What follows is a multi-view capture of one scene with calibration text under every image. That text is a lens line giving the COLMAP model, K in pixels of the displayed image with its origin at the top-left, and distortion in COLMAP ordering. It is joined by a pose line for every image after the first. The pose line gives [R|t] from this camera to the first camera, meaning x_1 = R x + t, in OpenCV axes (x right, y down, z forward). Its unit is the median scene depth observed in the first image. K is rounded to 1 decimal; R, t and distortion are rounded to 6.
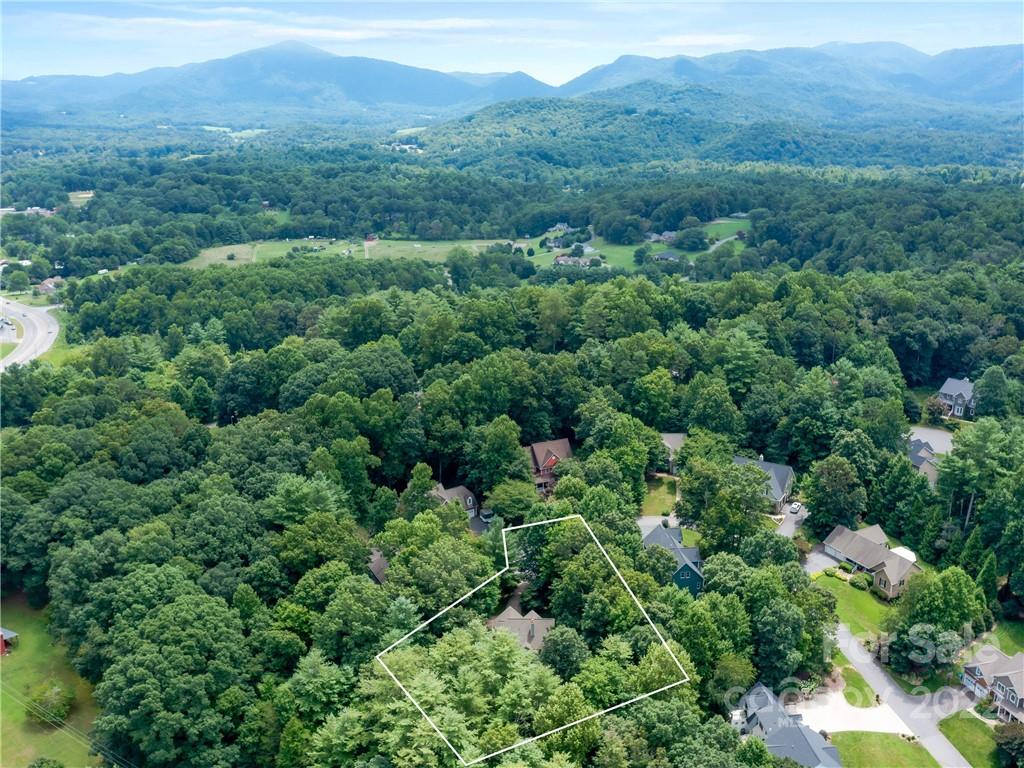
lens RADIAL K [[914.3, 0, 512.0], [0, 914.3, 384.0], [0, 0, 1]] dist [-0.031881, -0.001618]
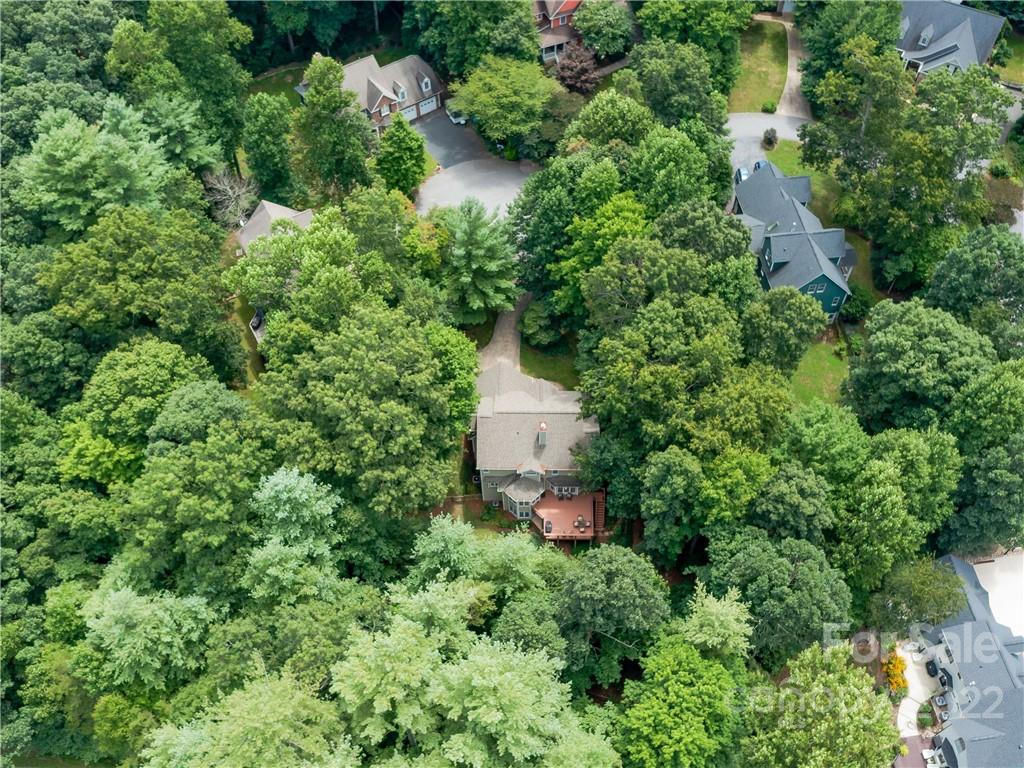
lens RADIAL K [[914.3, 0, 512.0], [0, 914.3, 384.0], [0, 0, 1]] dist [-0.031881, -0.001618]
pose [[0.999838, -0.017915, 0.001635, 0.003024], [0.013282, 0.796452, 0.604556, -0.070788], [-0.012133, -0.604437, 0.796561, 0.463703]]
